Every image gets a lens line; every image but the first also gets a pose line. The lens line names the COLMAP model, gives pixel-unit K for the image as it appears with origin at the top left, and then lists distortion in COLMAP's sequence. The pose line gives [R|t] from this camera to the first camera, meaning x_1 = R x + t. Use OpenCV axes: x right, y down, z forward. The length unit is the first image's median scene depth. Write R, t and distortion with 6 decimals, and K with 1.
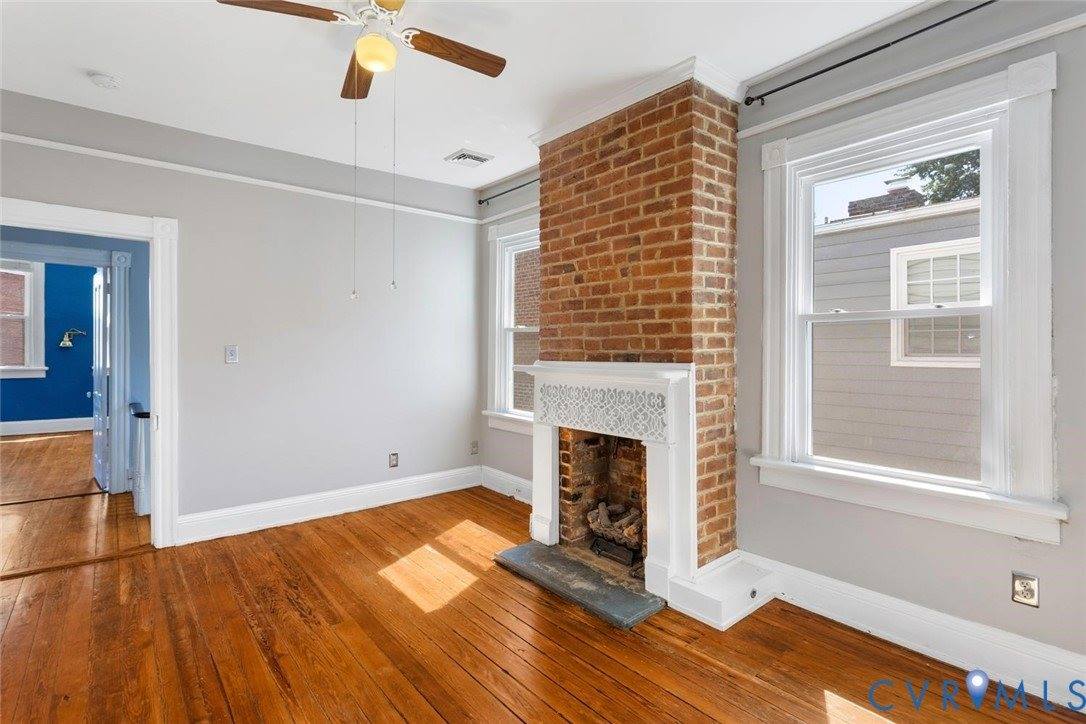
lens RADIAL K [[526.4, 0, 541.3], [0, 526.4, 347.1], [0, 0, 1]] dist [-0.005829, 0.001398]
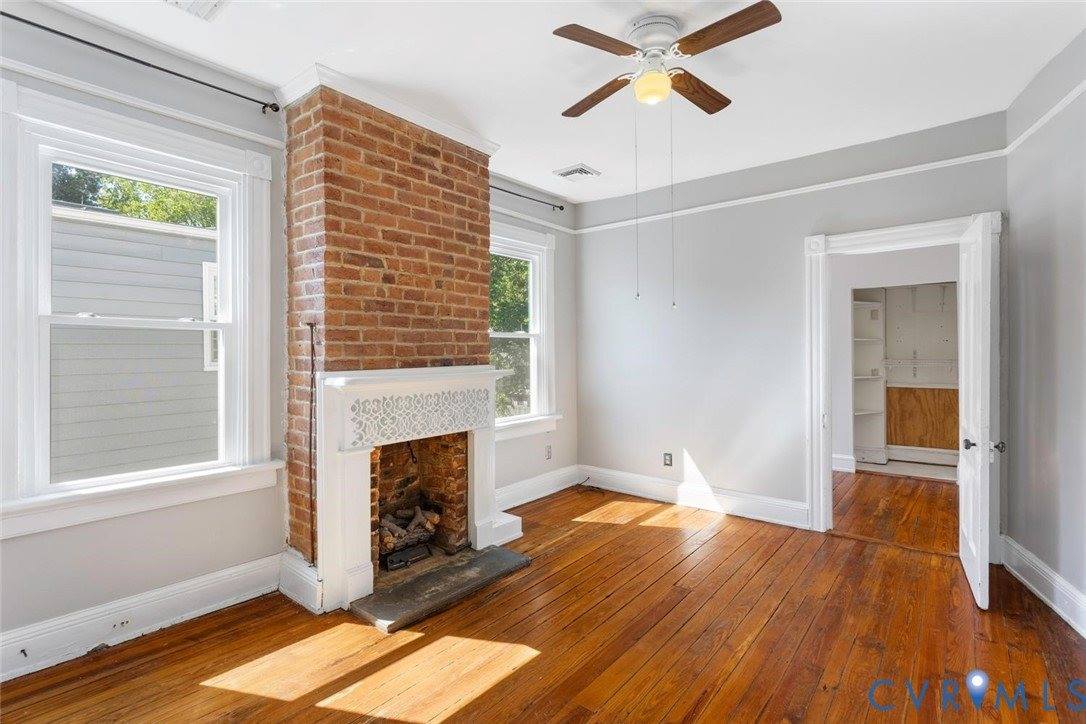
lens RADIAL K [[526.4, 0, 523.3], [0, 526.4, 347.9], [0, 0, 1]] dist [-0.005829, 0.001398]
pose [[-0.185347, 0.001053, 0.982673, -0.927187], [-0.000742, 0.999999, -0.001211, -0.009069], [-0.982673, -0.000953, -0.185346, 1.008993]]
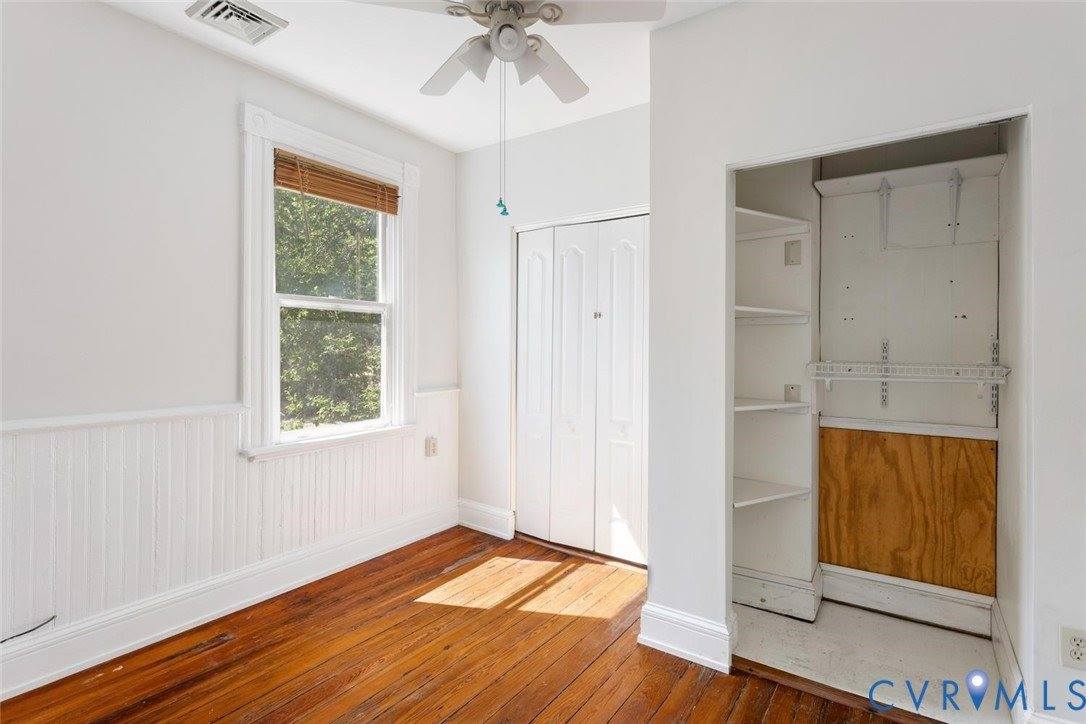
lens RADIAL K [[526.4, 0, 541.9], [0, 526.4, 360.7], [0, 0, 1]] dist [-0.005829, 0.001398]
pose [[-0.262292, -0.013320, 0.964897, -0.630344], [-0.004445, 0.999911, 0.012595, -0.000601], [-0.964978, -0.000986, -0.262328, 0.693043]]
